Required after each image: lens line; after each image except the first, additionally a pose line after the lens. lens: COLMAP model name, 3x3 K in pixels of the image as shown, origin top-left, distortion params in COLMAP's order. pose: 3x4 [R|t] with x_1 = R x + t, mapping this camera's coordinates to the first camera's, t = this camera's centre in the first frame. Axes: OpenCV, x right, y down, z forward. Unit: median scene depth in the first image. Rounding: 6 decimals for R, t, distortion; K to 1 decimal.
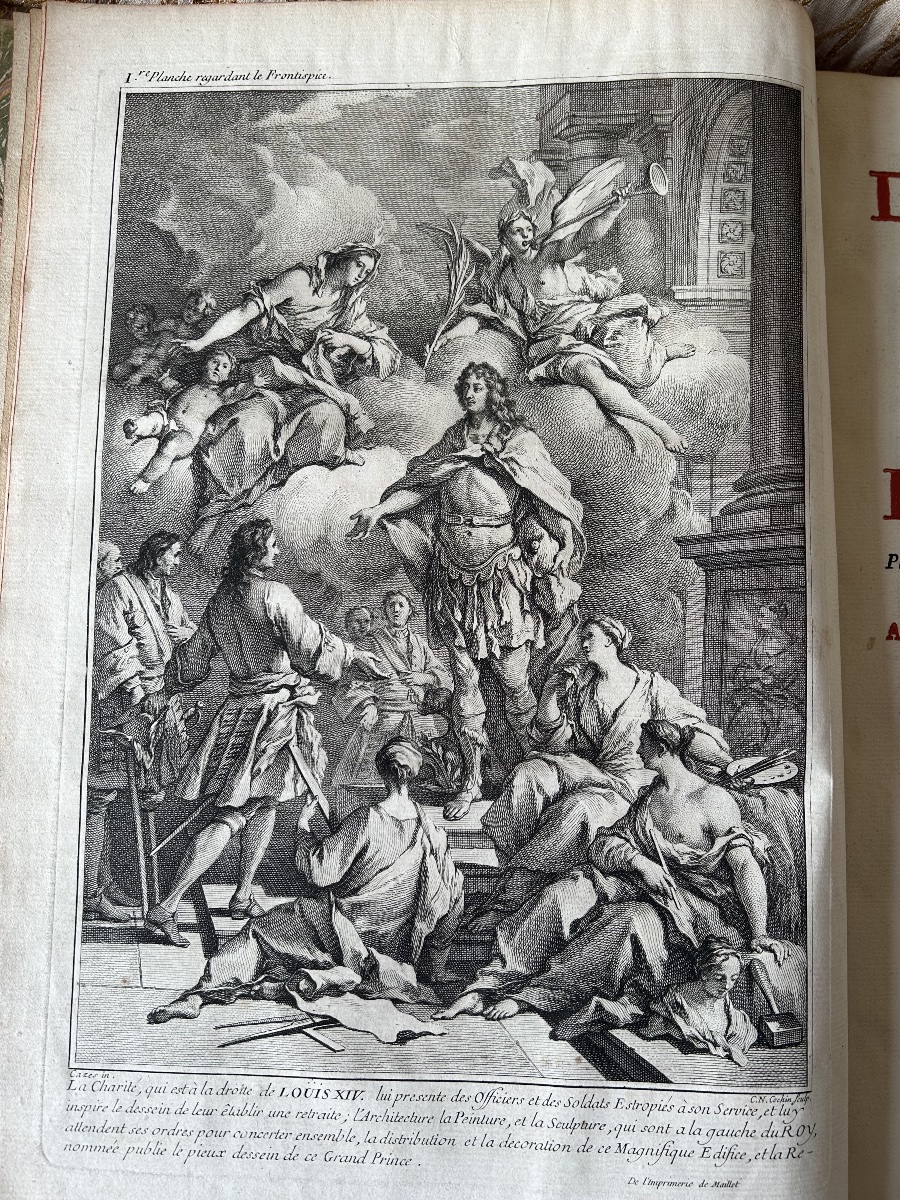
lens RADIAL K [[911.3, 0, 450.8], [0, 911.3, 599.2], [0, 0, 1]] dist [-0.004793, -0.003847]
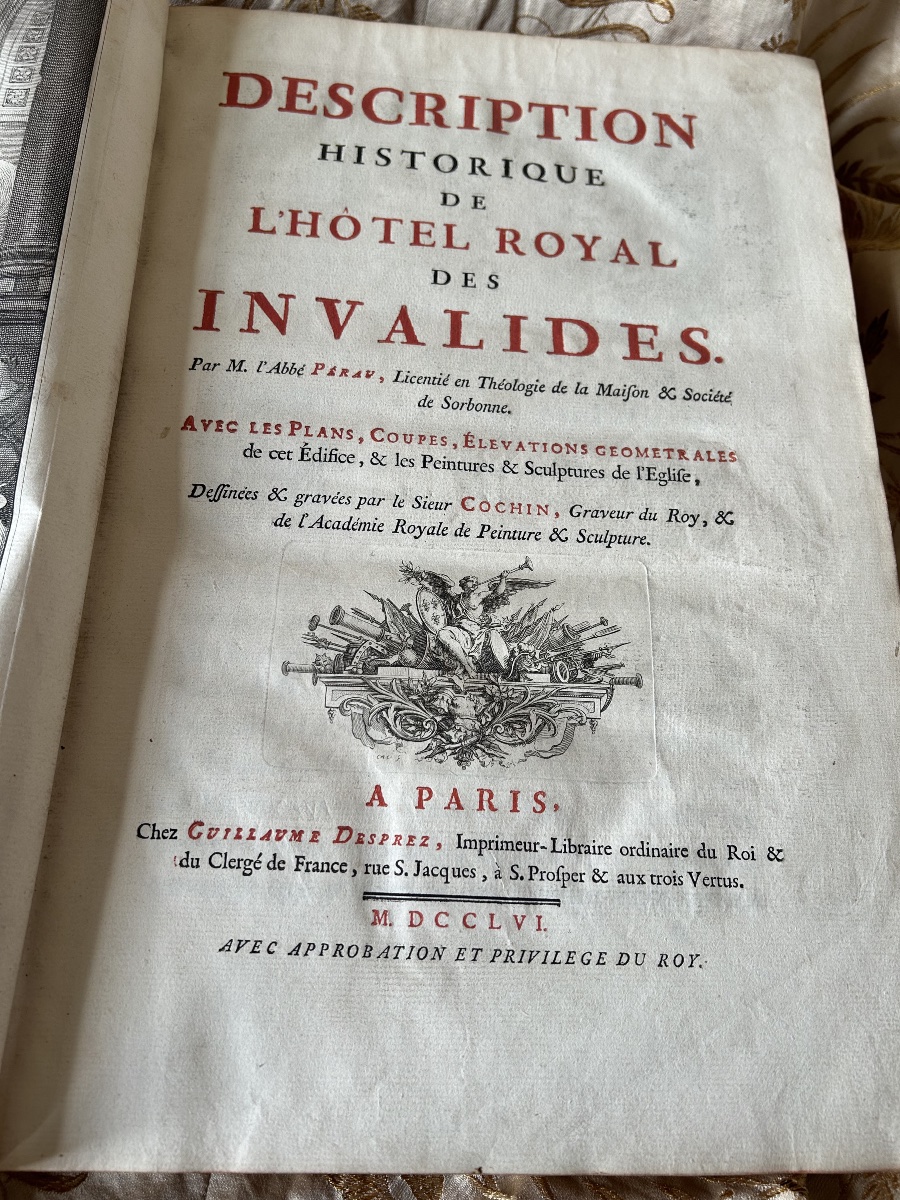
lens RADIAL K [[911.3, 0, 449.7], [0, 911.3, 600.1], [0, 0, 1]] dist [-0.004793, -0.003847]
pose [[0.999560, 0.001517, -0.029609, 0.898667], [-0.008685, 0.969860, -0.243508, 0.533325], [0.028347, 0.243658, 0.969447, 0.049148]]
